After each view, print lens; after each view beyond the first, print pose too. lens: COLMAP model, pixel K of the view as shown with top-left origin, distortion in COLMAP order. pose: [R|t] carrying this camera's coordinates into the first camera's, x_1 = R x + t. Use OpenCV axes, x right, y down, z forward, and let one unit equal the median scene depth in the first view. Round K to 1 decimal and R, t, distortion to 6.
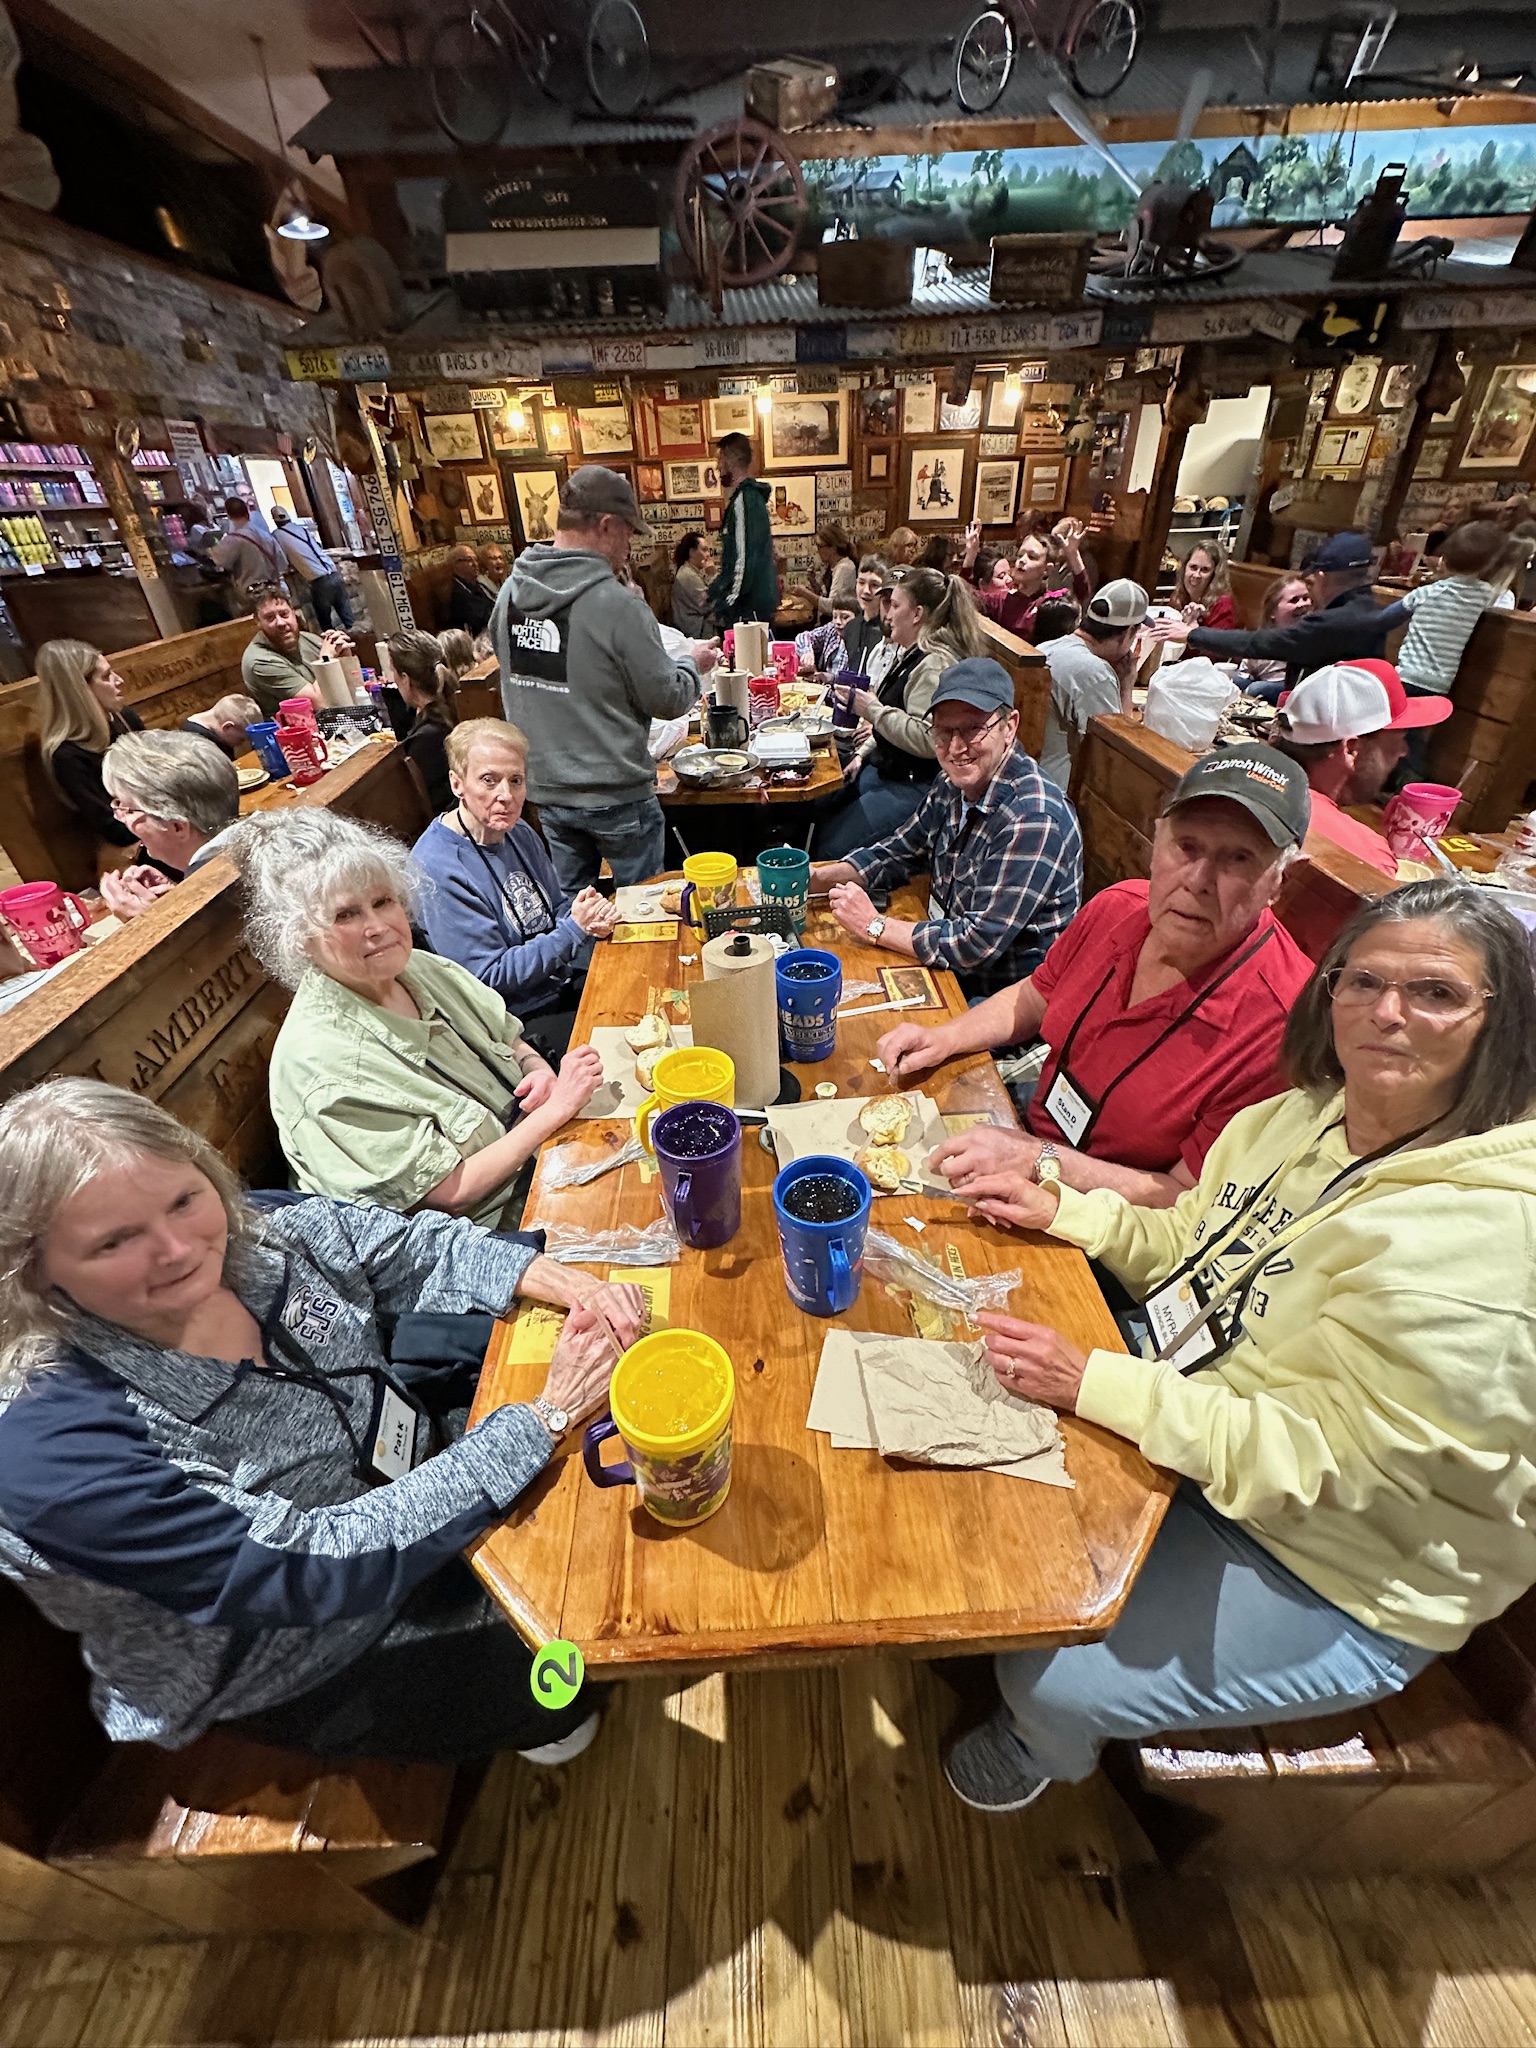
lens RADIAL K [[814.3, 0, 770.7], [0, 814.3, 1024.1], [0, 0, 1]] dist [-0.002400, 0.000232]
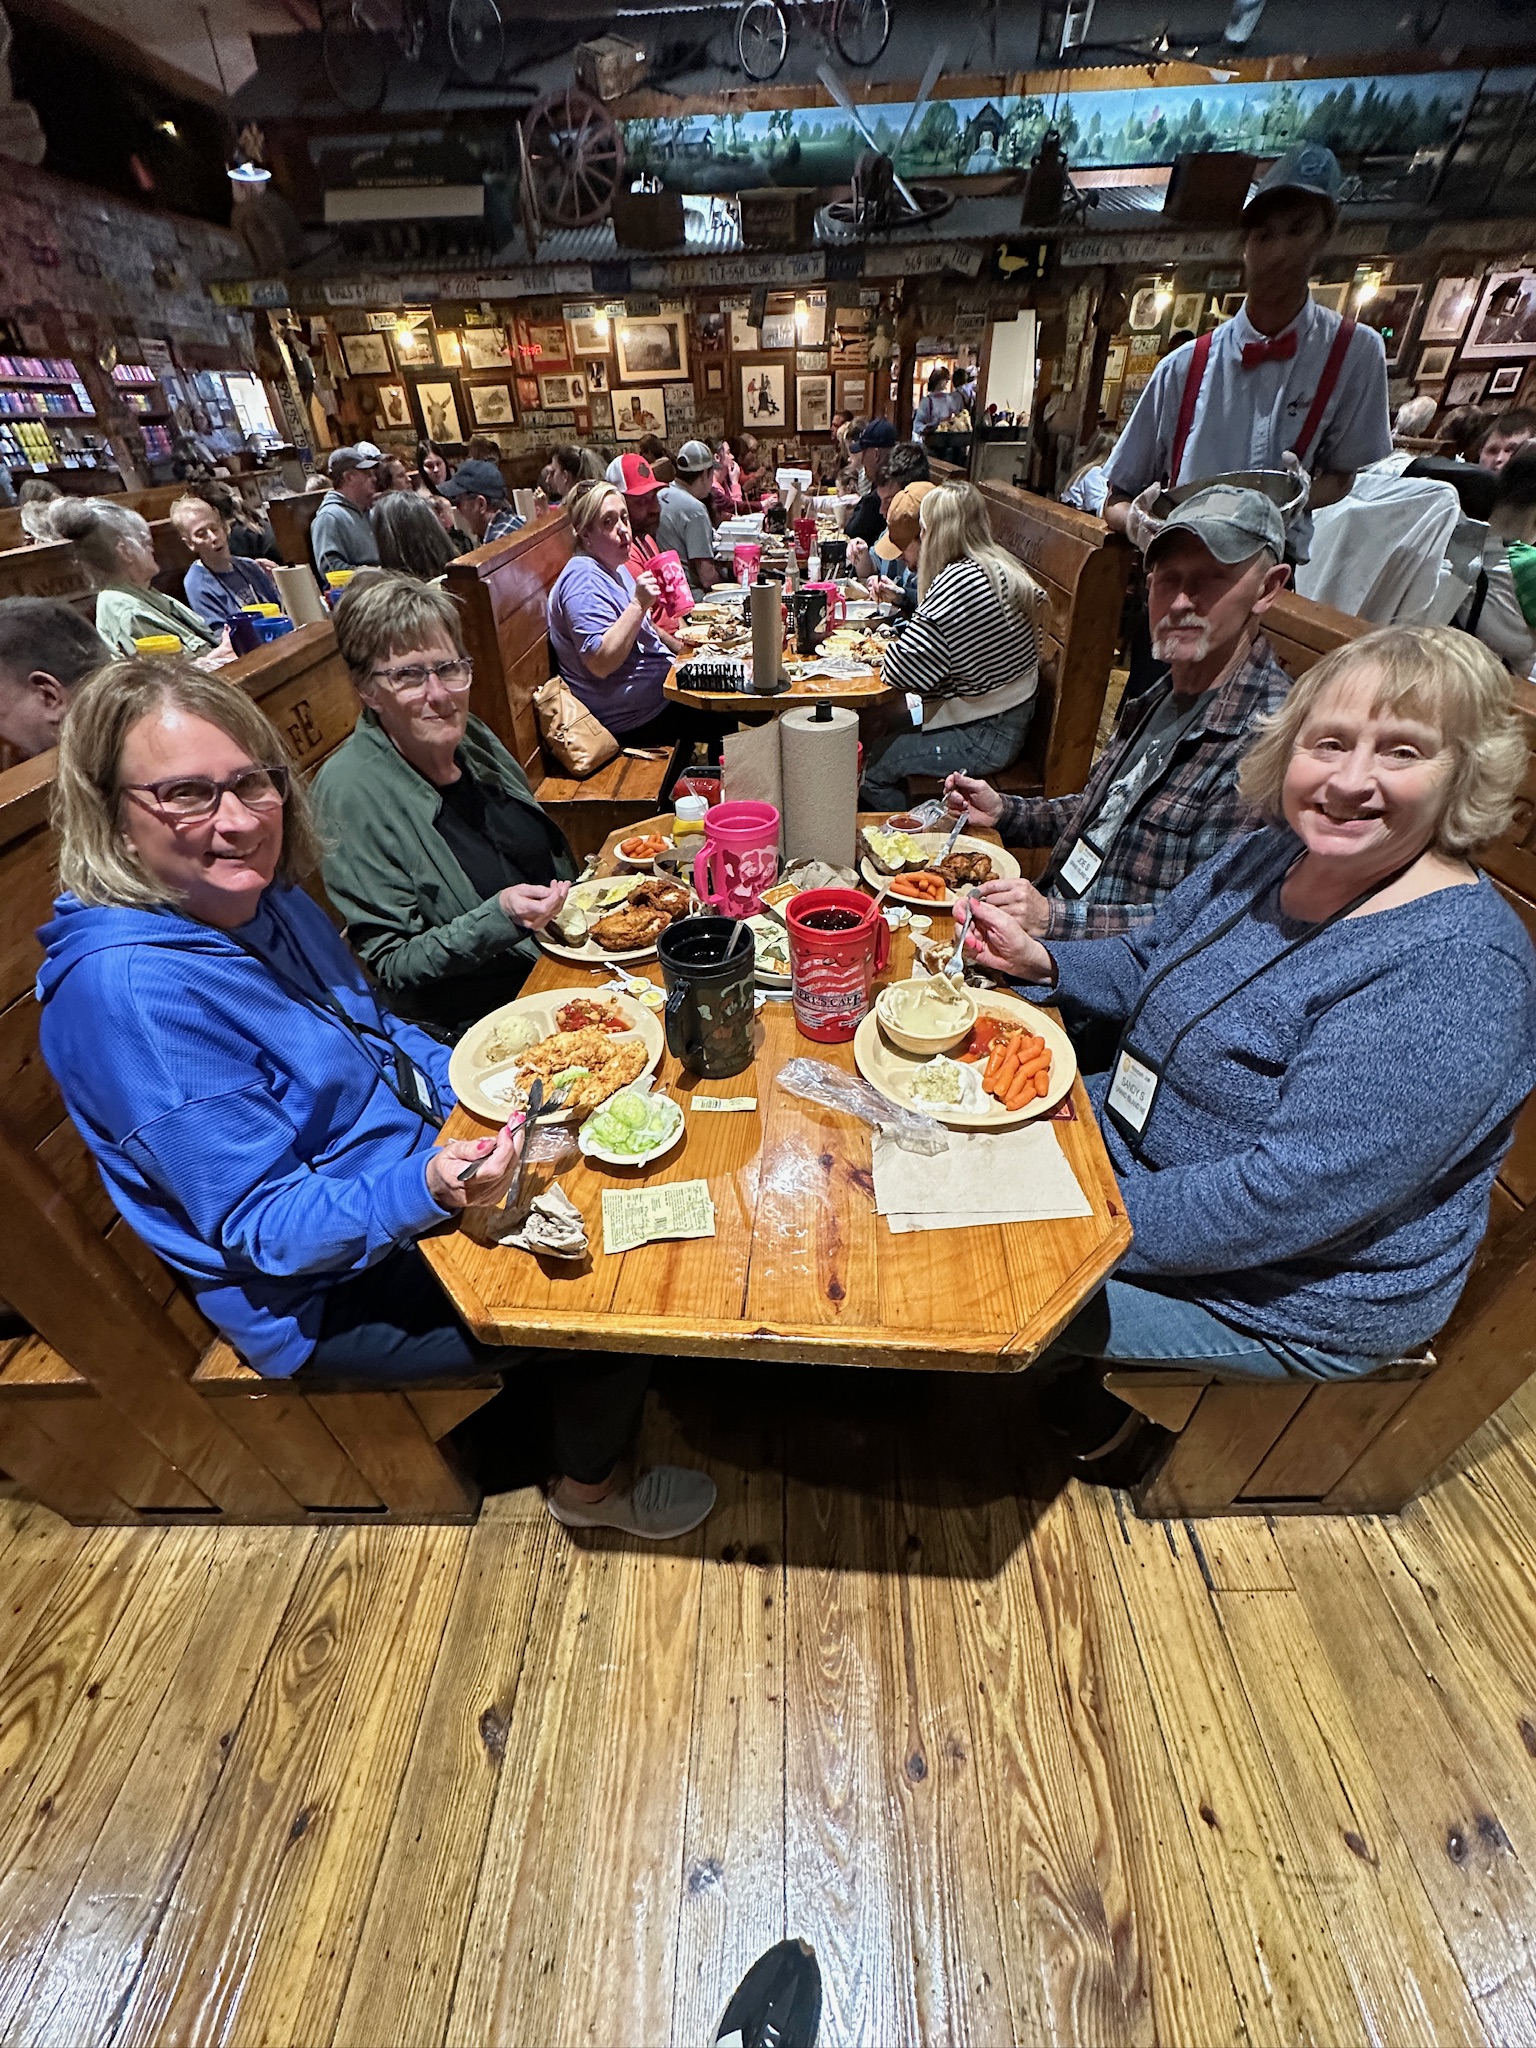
lens RADIAL K [[814.3, 0, 770.7], [0, 814.3, 1024.1], [0, 0, 1]] dist [-0.002400, 0.000232]
pose [[0.999351, 0.024409, -0.026485, 0.309072], [-0.022832, 0.998038, 0.058292, 0.227244], [0.027856, -0.057650, 0.997948, -0.298242]]
